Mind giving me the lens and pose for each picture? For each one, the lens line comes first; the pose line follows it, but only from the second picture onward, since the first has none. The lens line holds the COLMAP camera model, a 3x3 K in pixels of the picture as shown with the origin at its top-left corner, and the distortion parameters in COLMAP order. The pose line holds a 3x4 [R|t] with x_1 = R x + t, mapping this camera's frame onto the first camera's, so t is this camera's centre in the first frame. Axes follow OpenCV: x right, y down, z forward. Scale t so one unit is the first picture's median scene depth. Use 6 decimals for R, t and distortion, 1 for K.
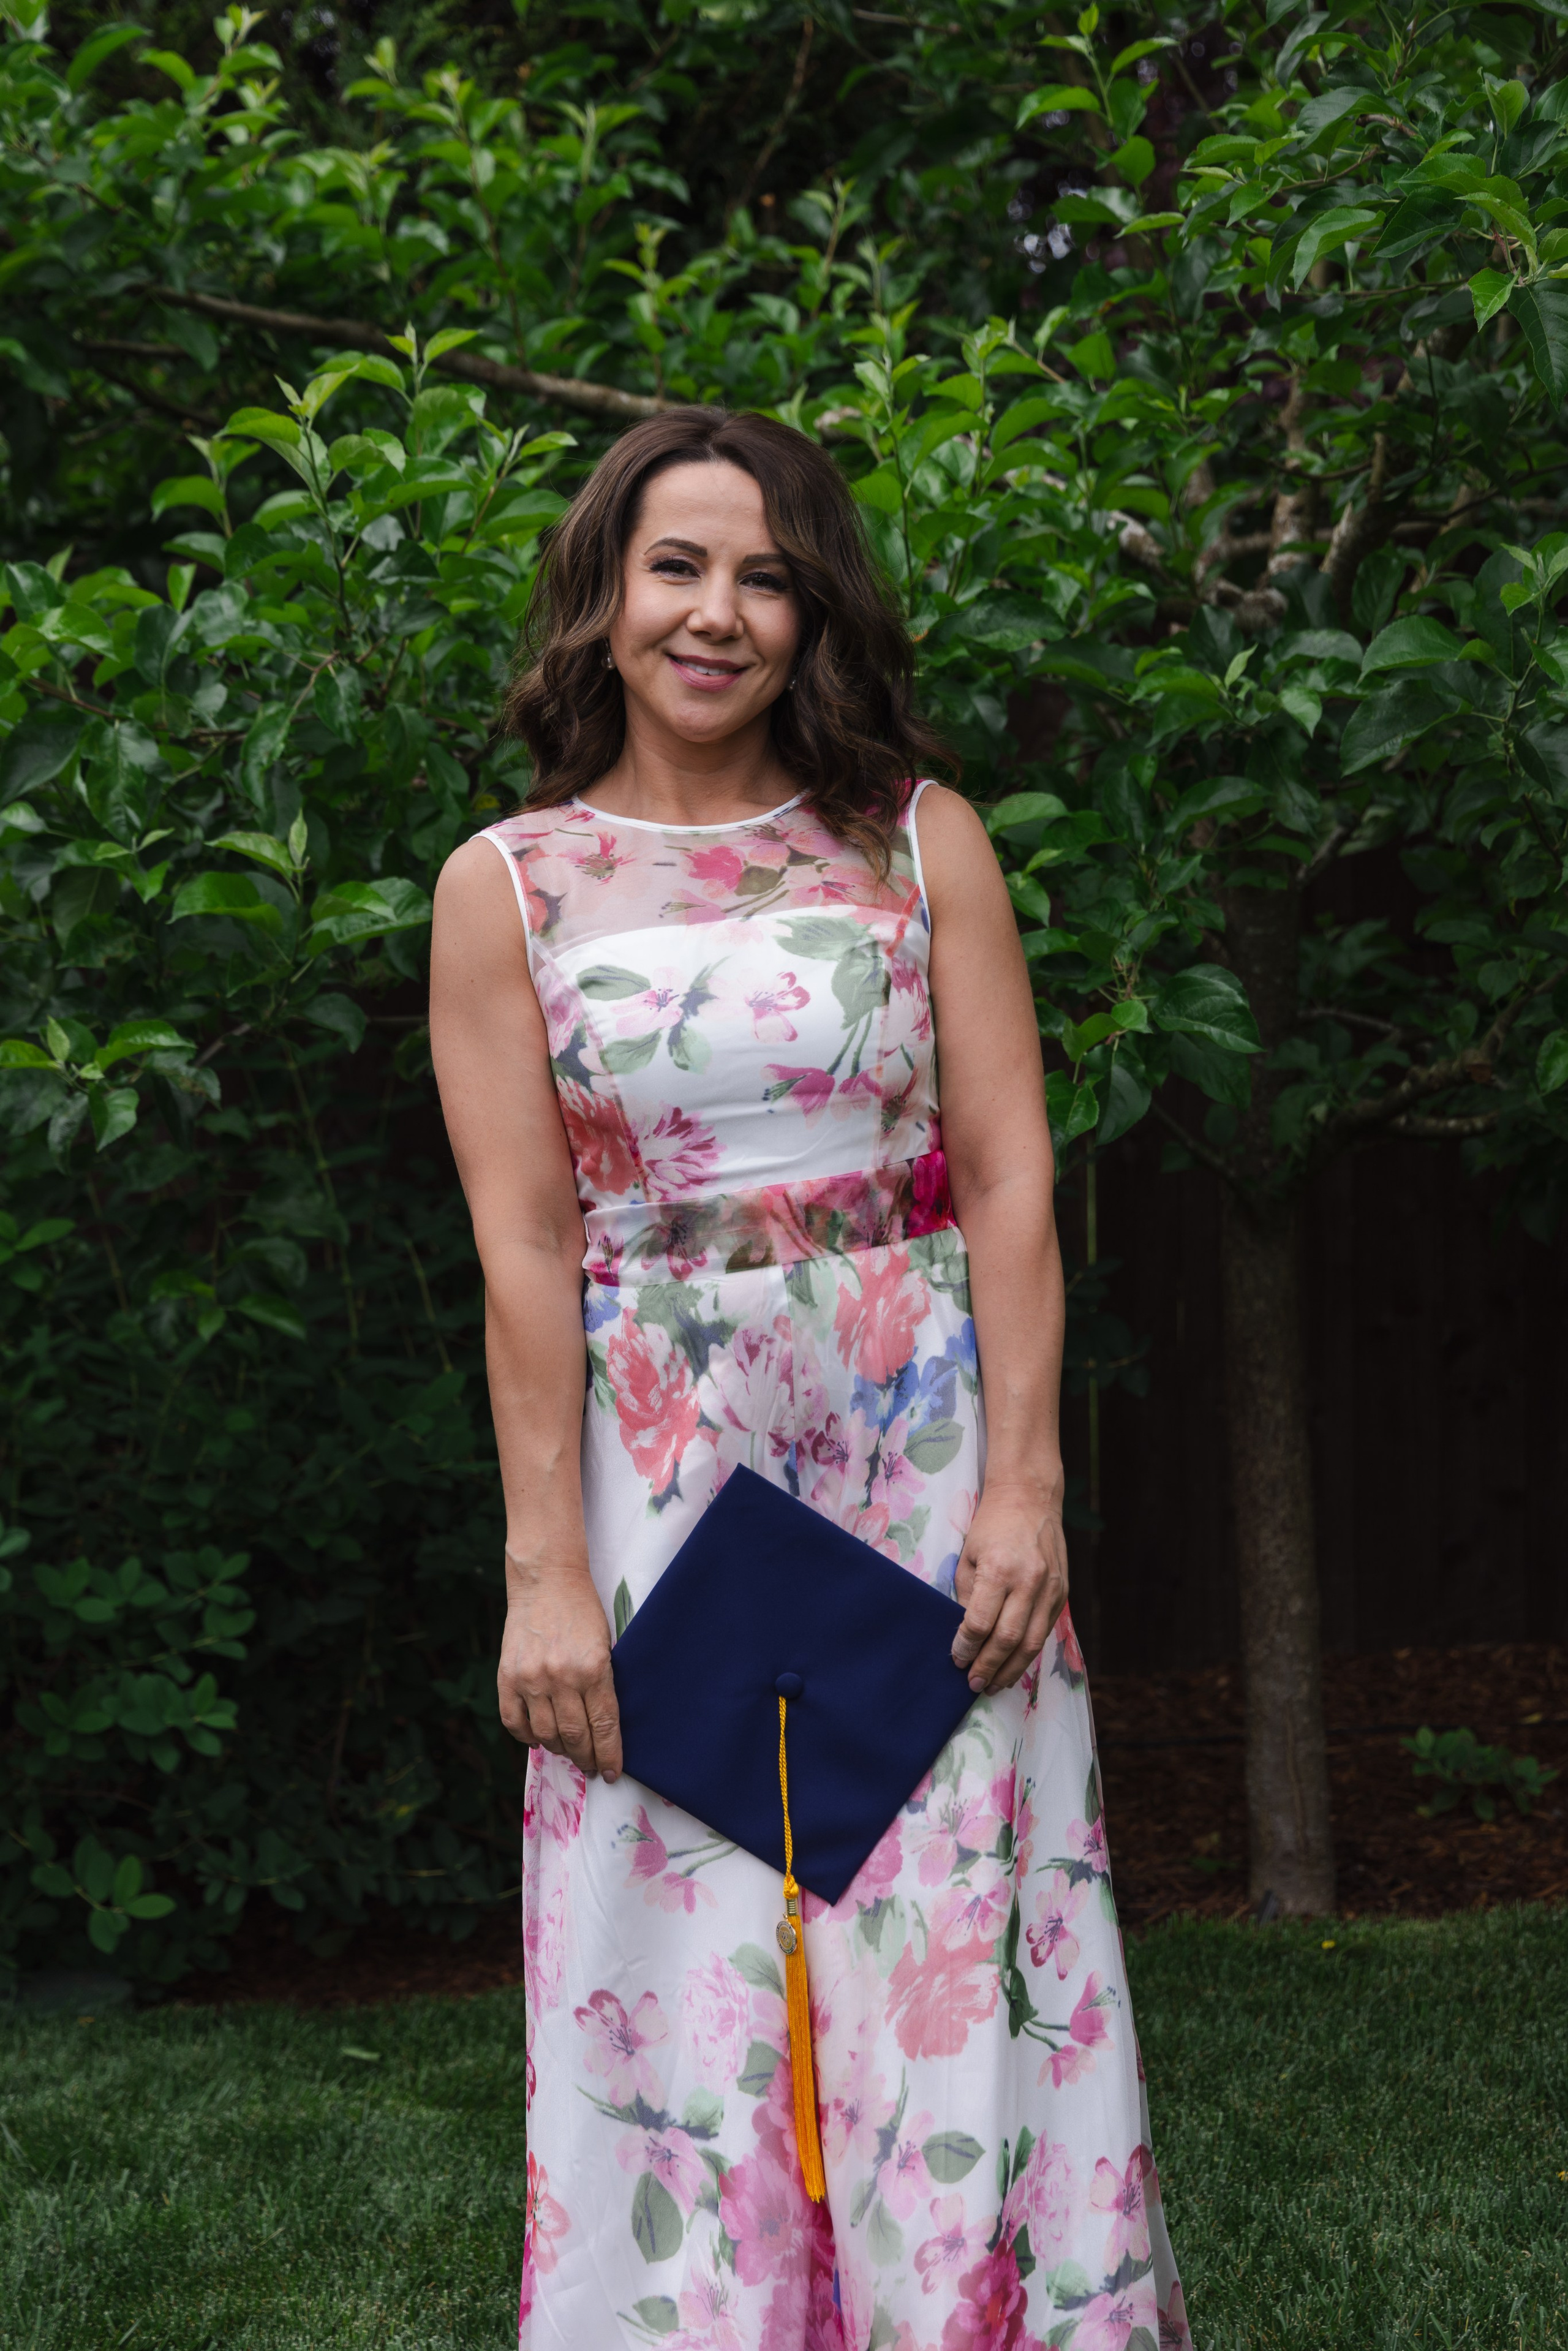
lens RADIAL K [[4427.7, 0, 747.0], [0, 4427.7, 1163.0], [0, 0, 1]] dist [0.091095, 0.000000]
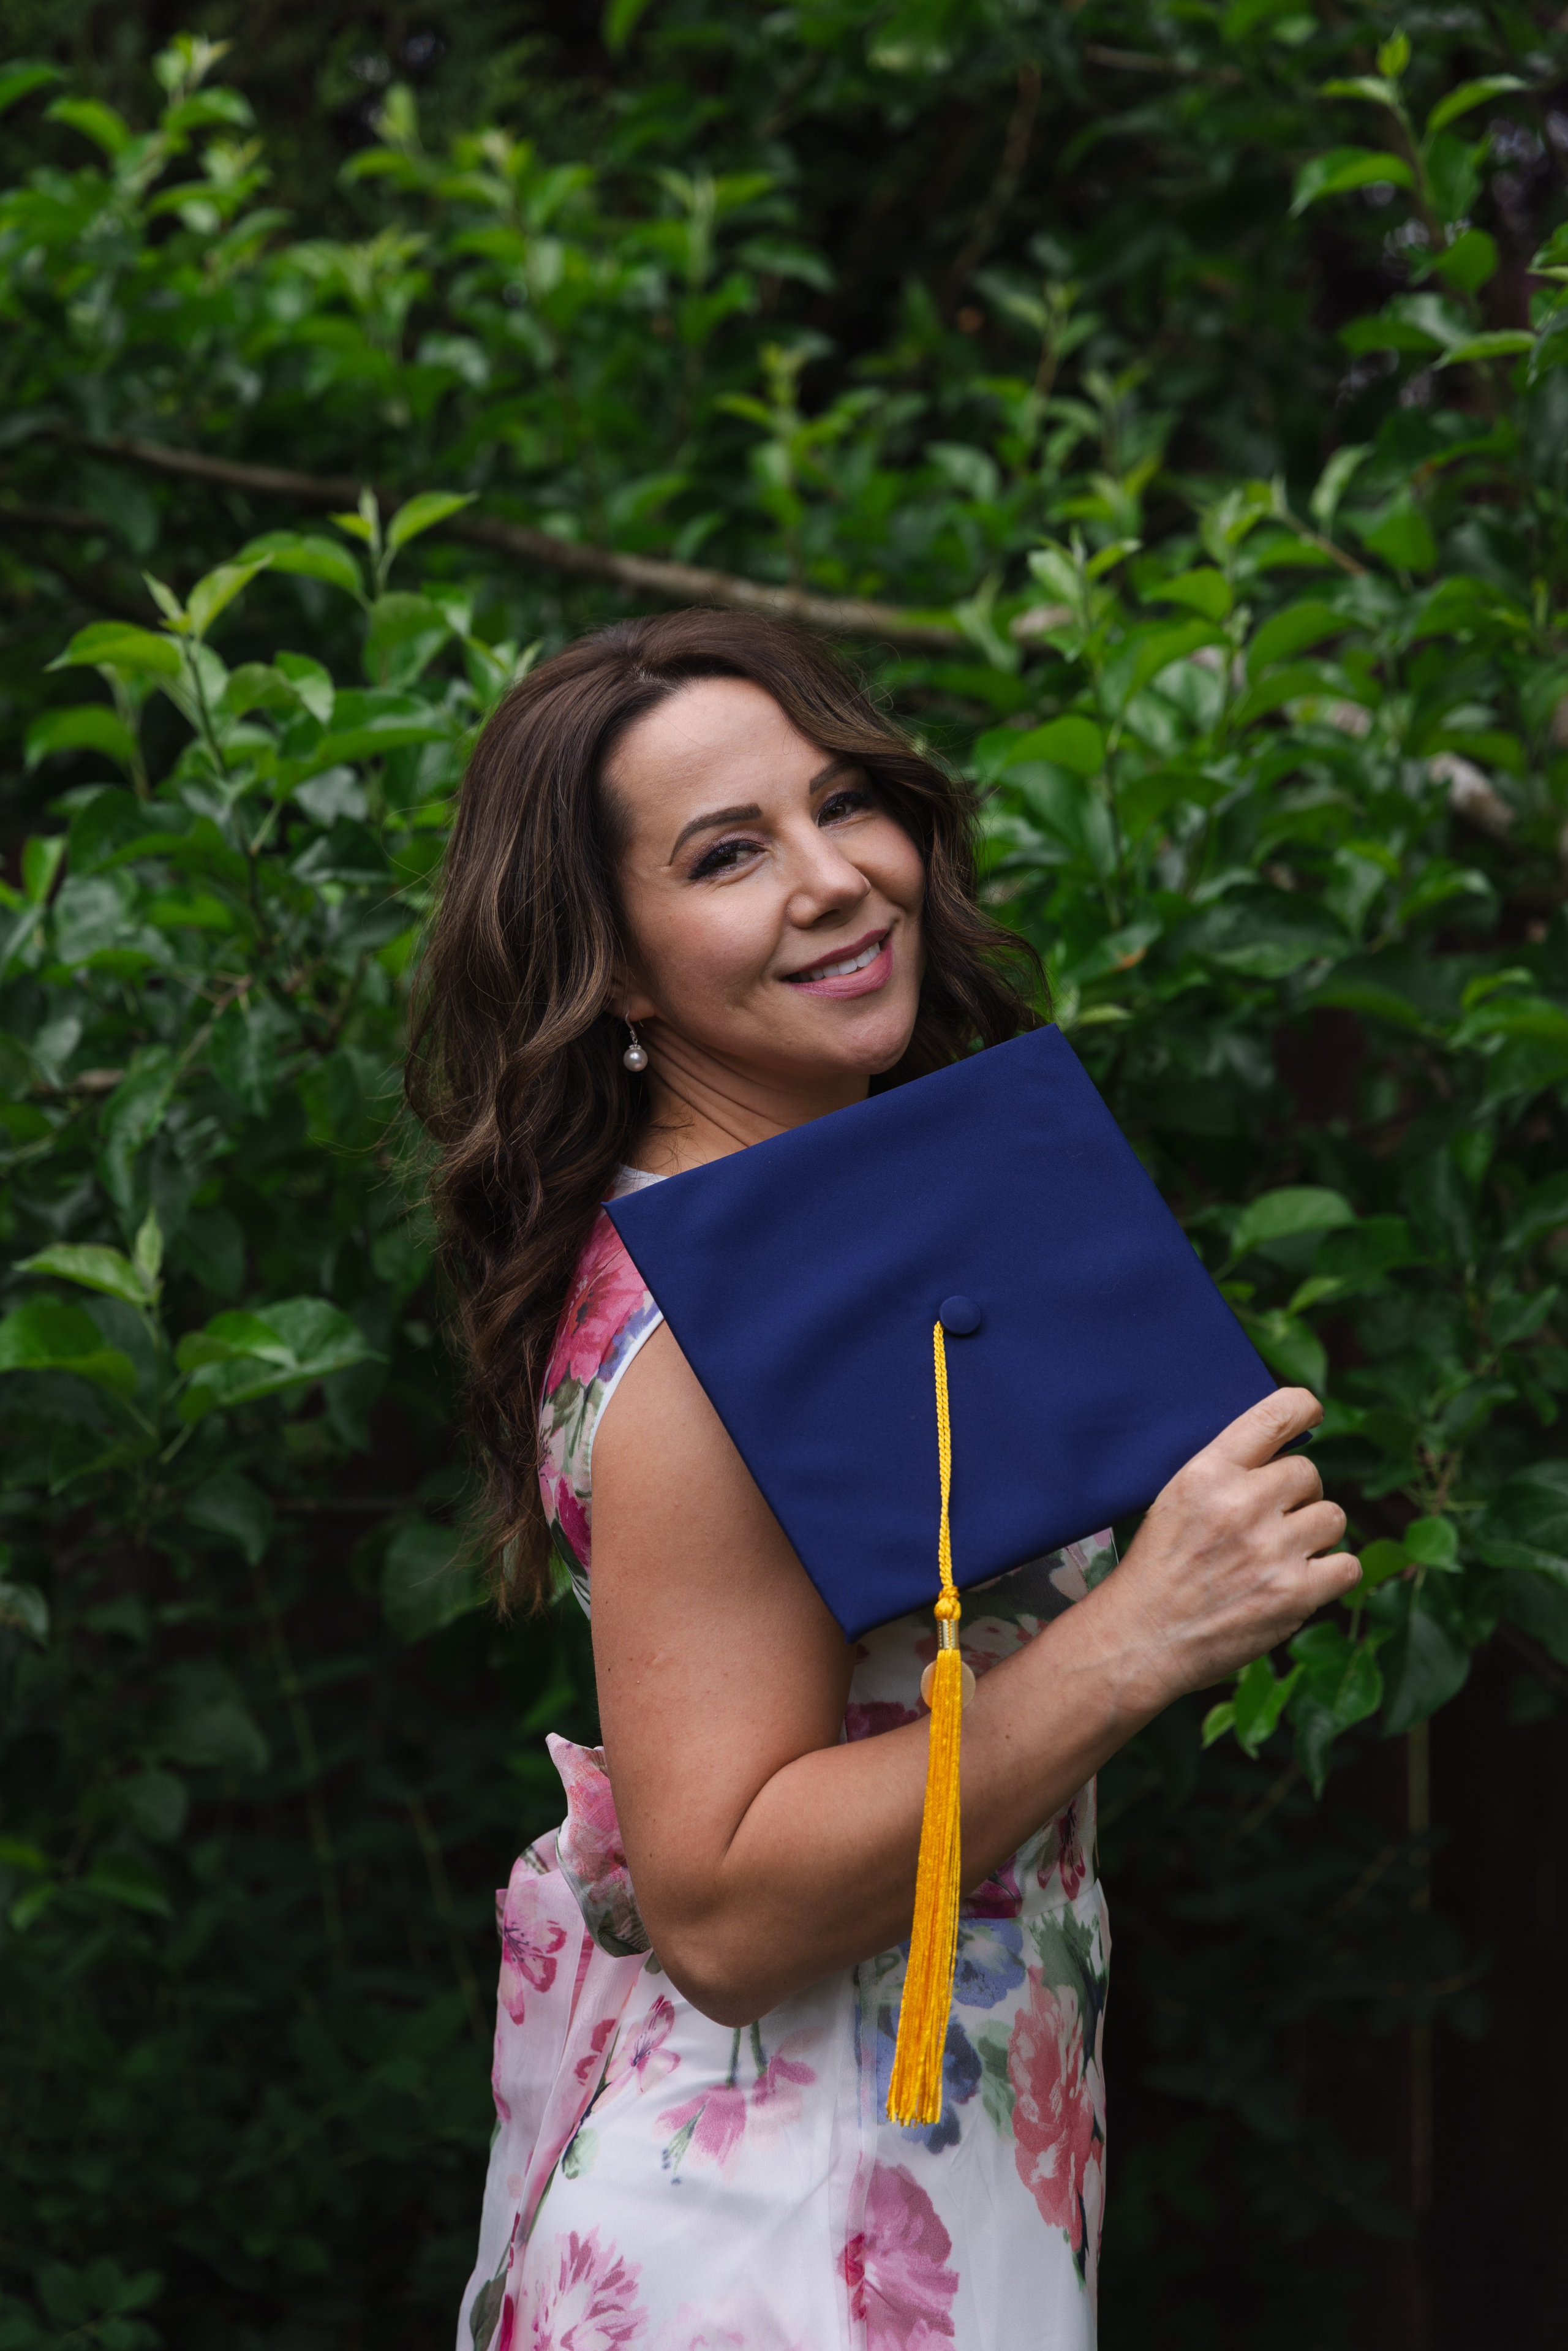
lens RADIAL K [[5635.4, 0, 783.1], [0, 5635.4, 1210.3], [0, 0, 1]] dist [0.002343, 0.000000]
pose [[0.999032, 0.010377, -0.042754, 0.019668], [-0.012771, 0.998343, -0.056106, -0.027541], [0.042101, 0.056598, 0.997509, 0.132341]]
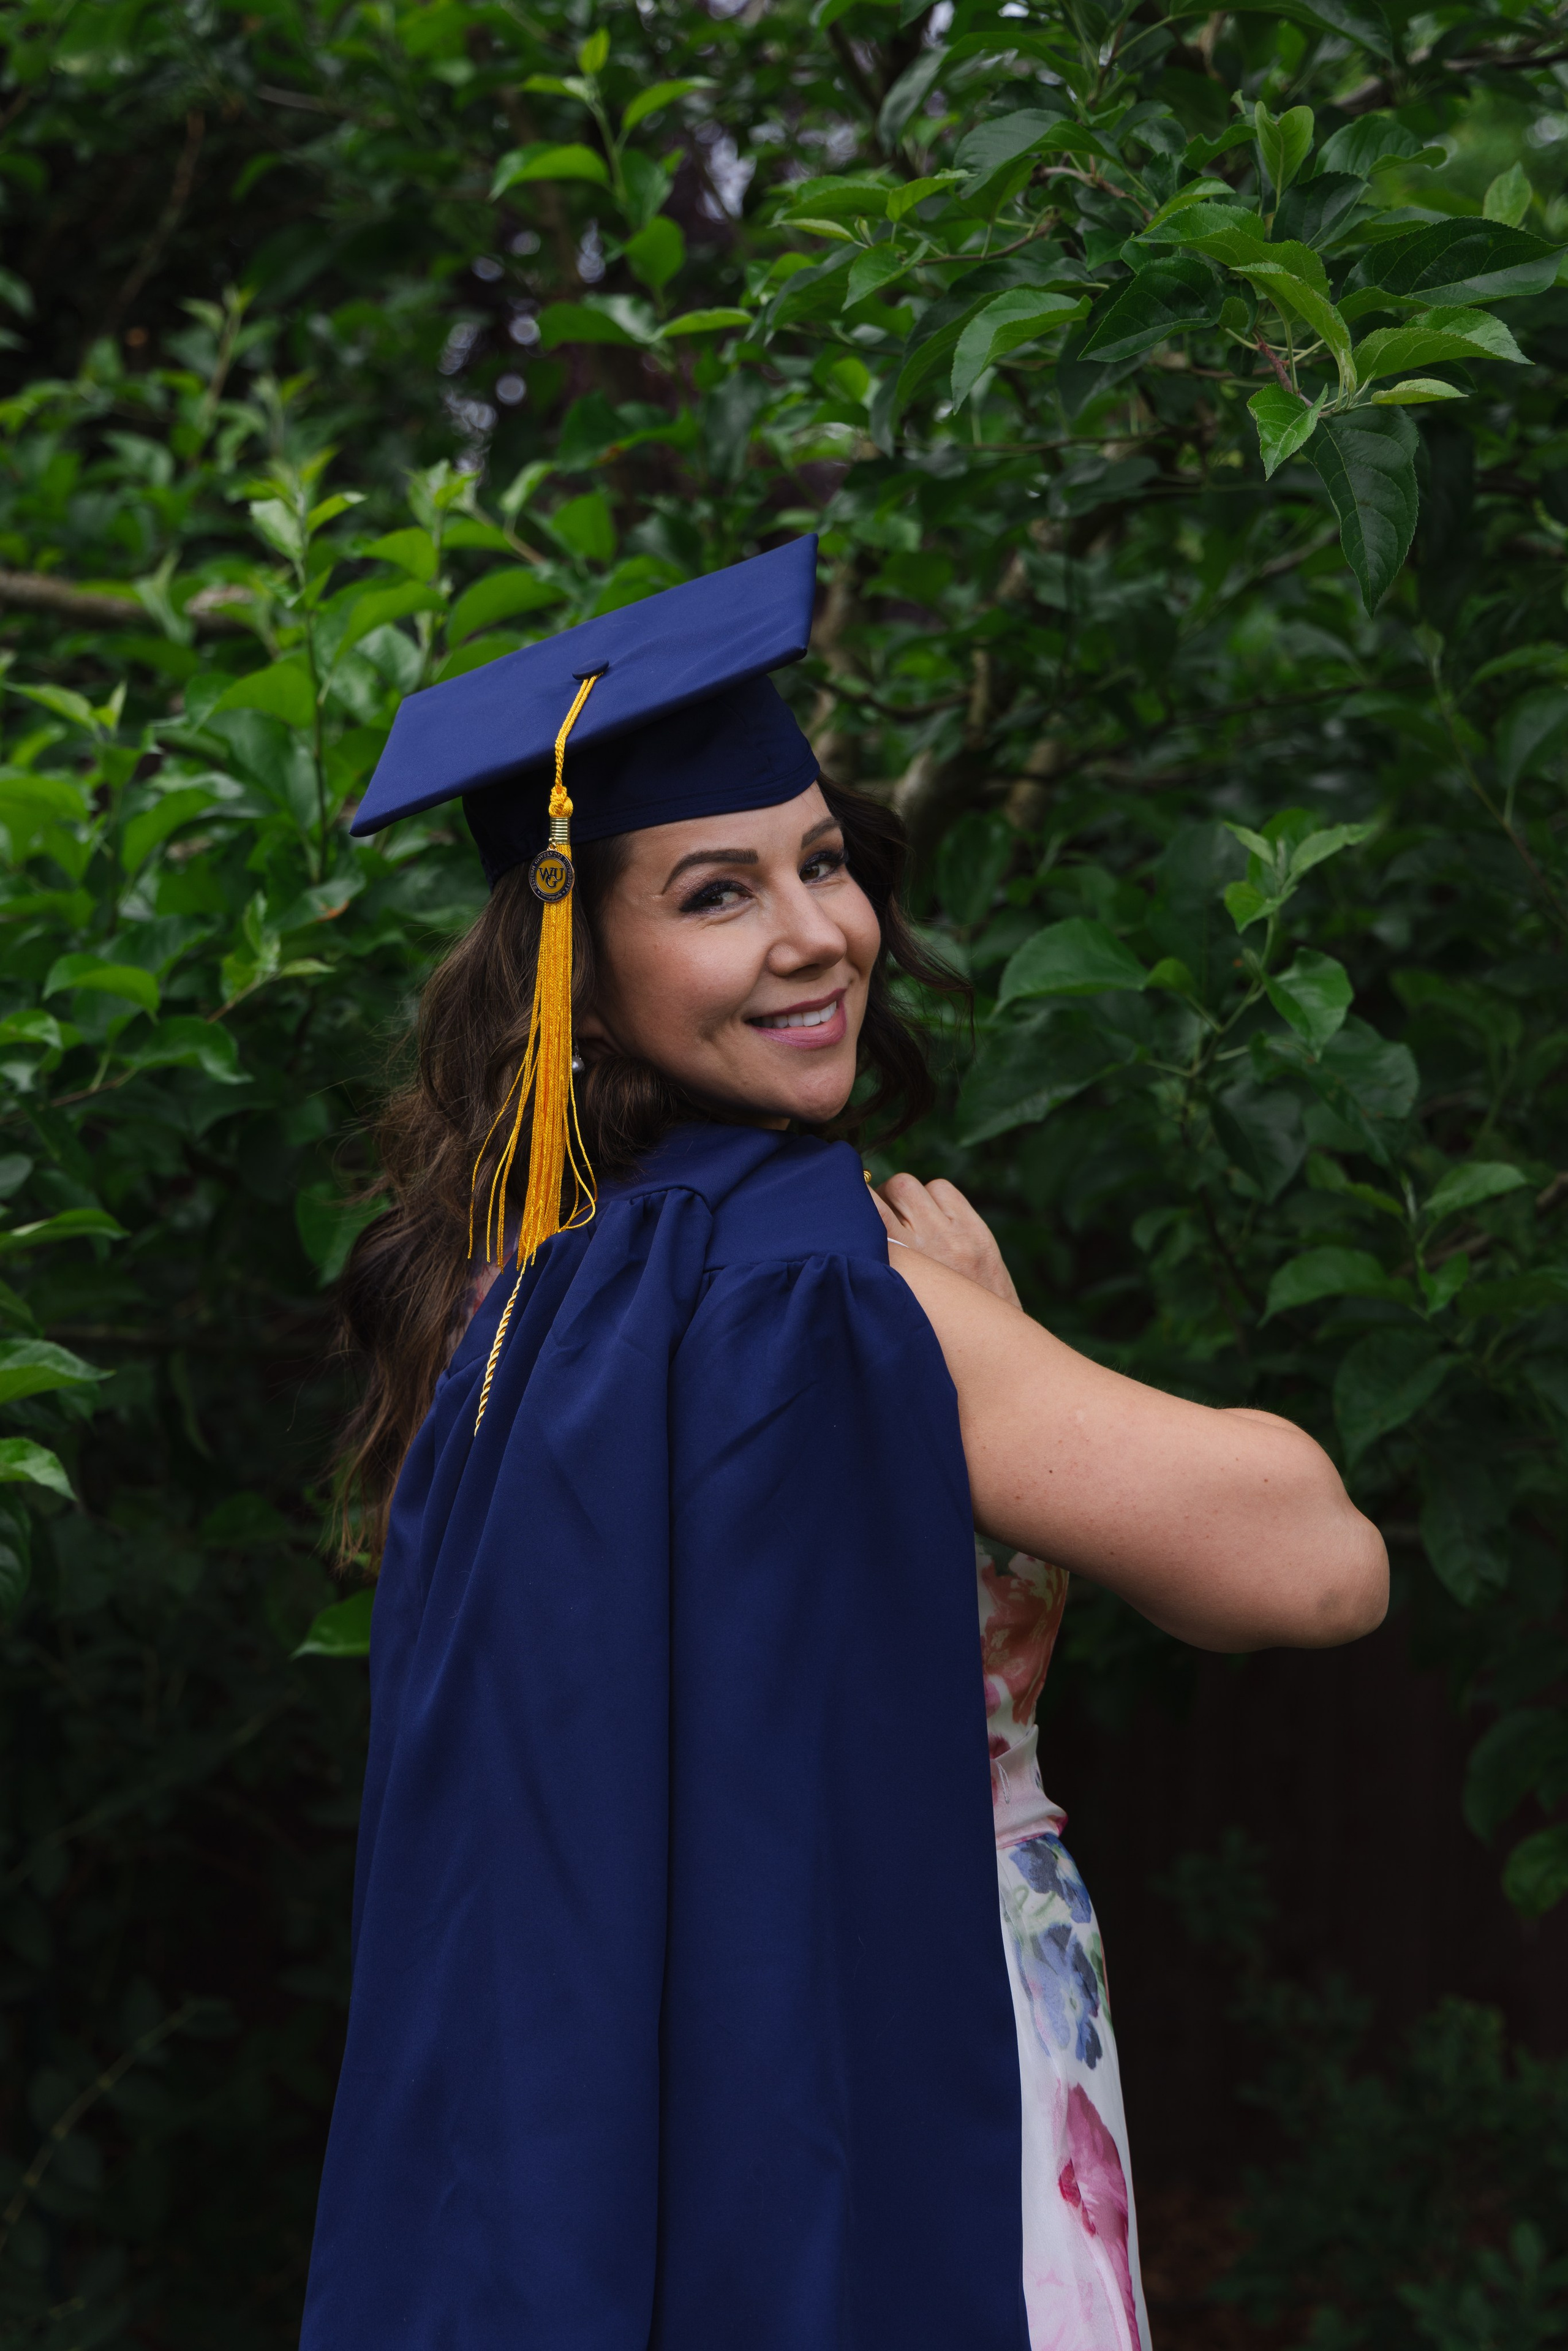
lens RADIAL K [[4687.3, 0, 709.1], [0, 4687.3, 1232.8], [0, 0, 1]] dist [-0.019448, 0.000000]
pose [[0.990750, 0.037574, 0.130393, 0.003949], [-0.031751, 0.998416, -0.046453, -0.032782], [-0.131932, 0.041883, 0.990374, 0.246985]]
